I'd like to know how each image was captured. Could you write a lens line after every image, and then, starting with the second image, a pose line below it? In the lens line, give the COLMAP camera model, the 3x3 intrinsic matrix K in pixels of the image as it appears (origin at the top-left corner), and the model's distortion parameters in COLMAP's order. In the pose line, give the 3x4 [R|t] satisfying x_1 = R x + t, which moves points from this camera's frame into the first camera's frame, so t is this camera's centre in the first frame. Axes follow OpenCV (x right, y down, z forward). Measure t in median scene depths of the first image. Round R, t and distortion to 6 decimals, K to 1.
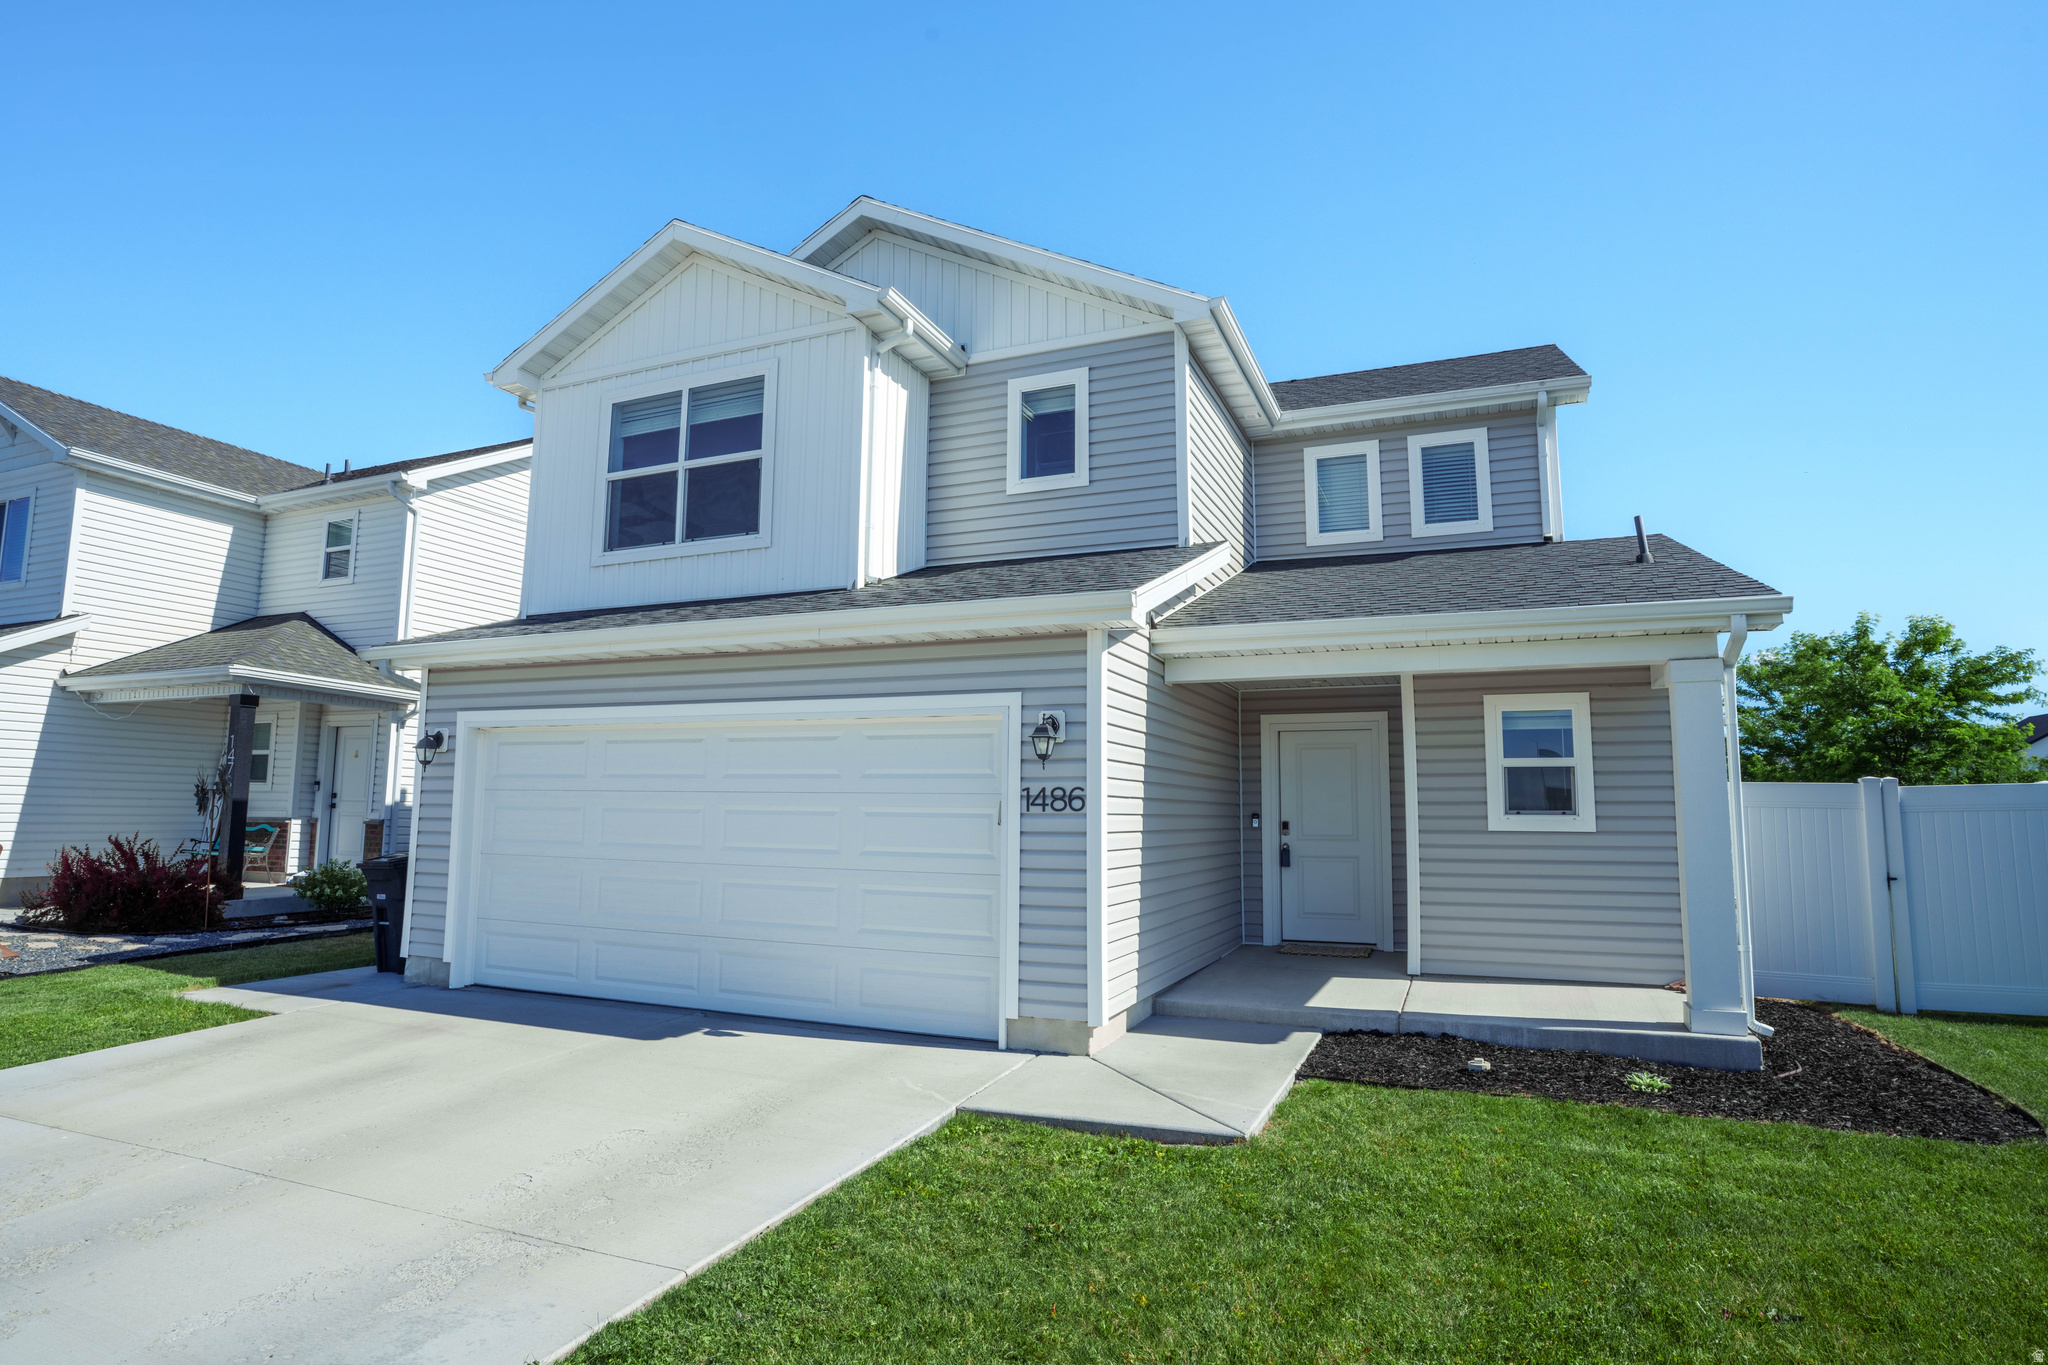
lens RADIAL K [[1102.1, 0, 1024.0], [0, 1102.1, 682.5], [0, 0, 1]] dist [-0.072533, 0.038591]
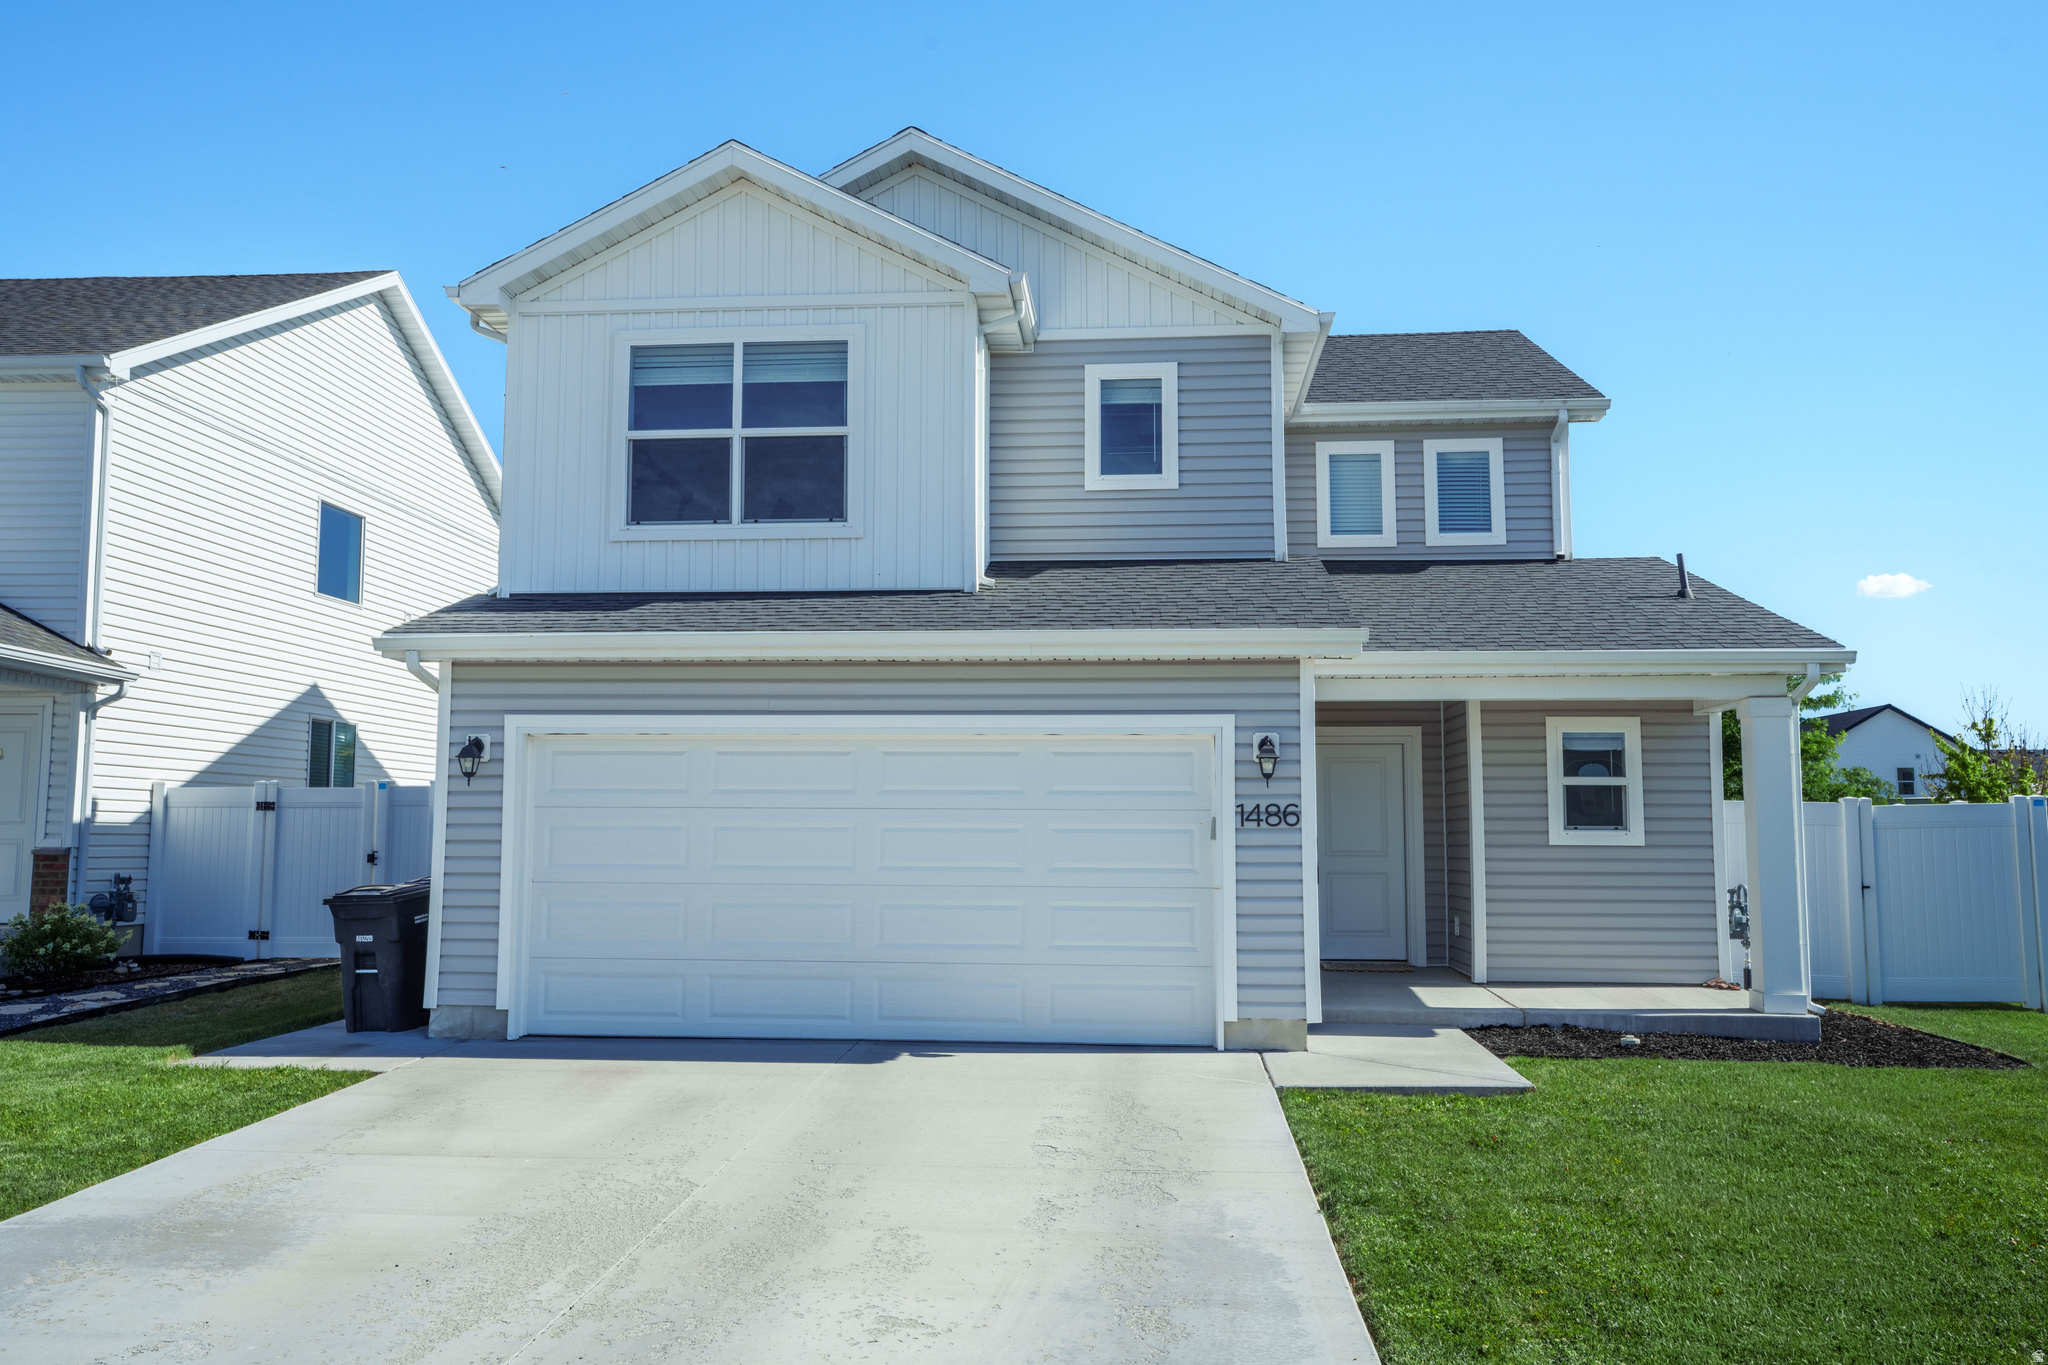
lens RADIAL K [[1610.6, 0, 1024.0], [0, 1610.6, 682.5], [0, 0, 1]] dist [0.008727, 0.003438]
pose [[0.950148, 0.023653, 0.310902, -0.530021], [-0.031803, 0.999270, 0.021170, -0.037394], [-0.310174, -0.030002, 0.950206, -0.317345]]
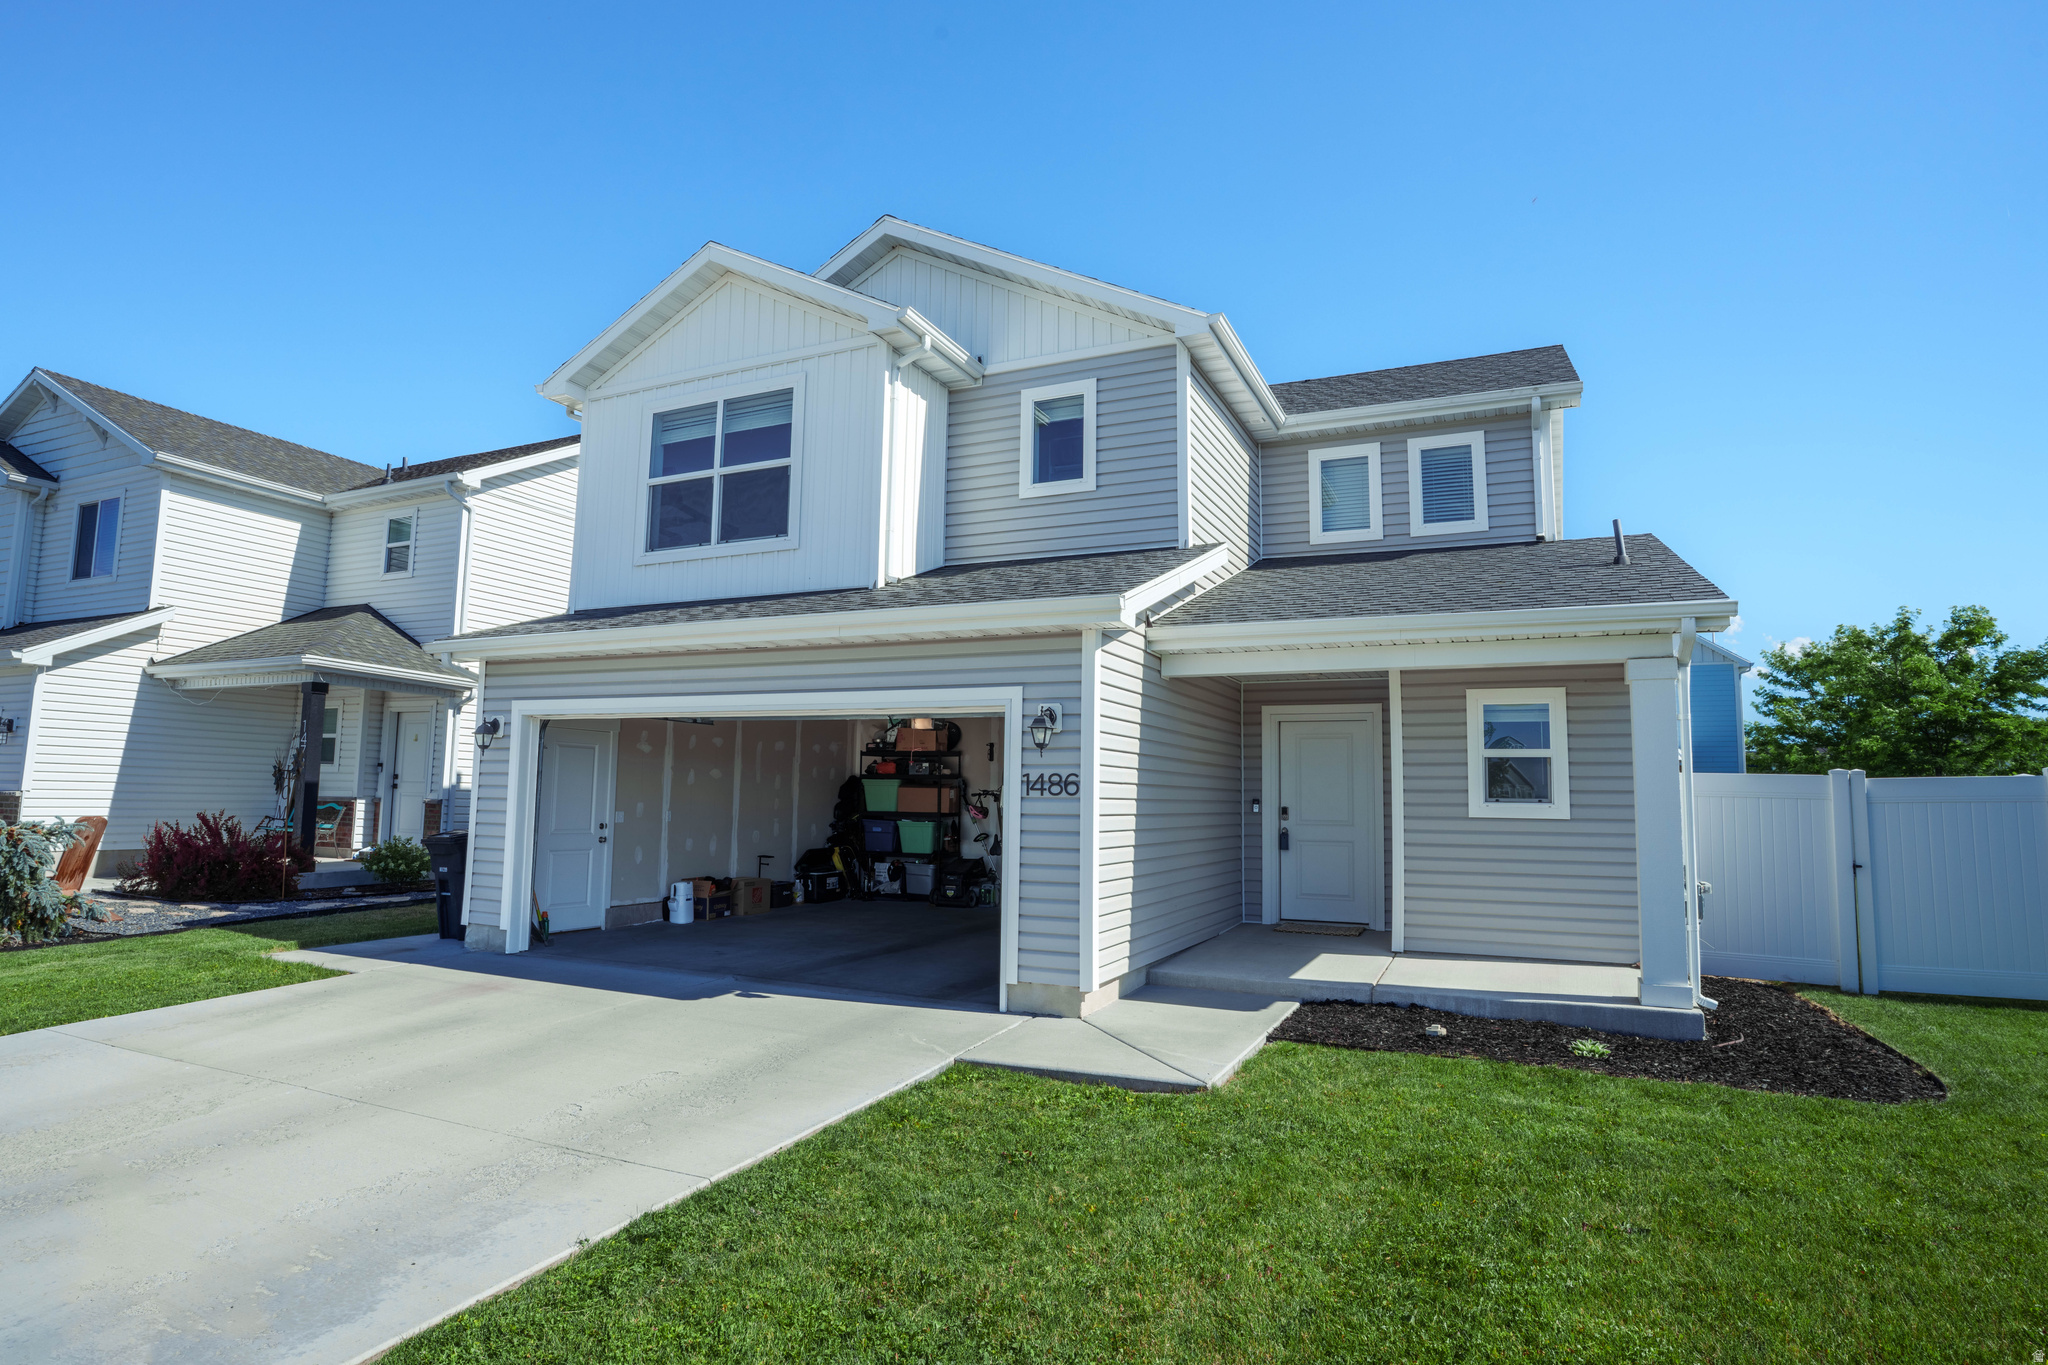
lens RADIAL K [[1102.1, 0, 1024.0], [0, 1102.1, 682.5], [0, 0, 1]] dist [-0.072533, 0.038591]
pose [[0.999331, 0.003885, -0.036363, 0.030390], [-0.003399, 0.999904, 0.013415, -0.007551], [0.036411, -0.013283, 0.999249, -0.071688]]
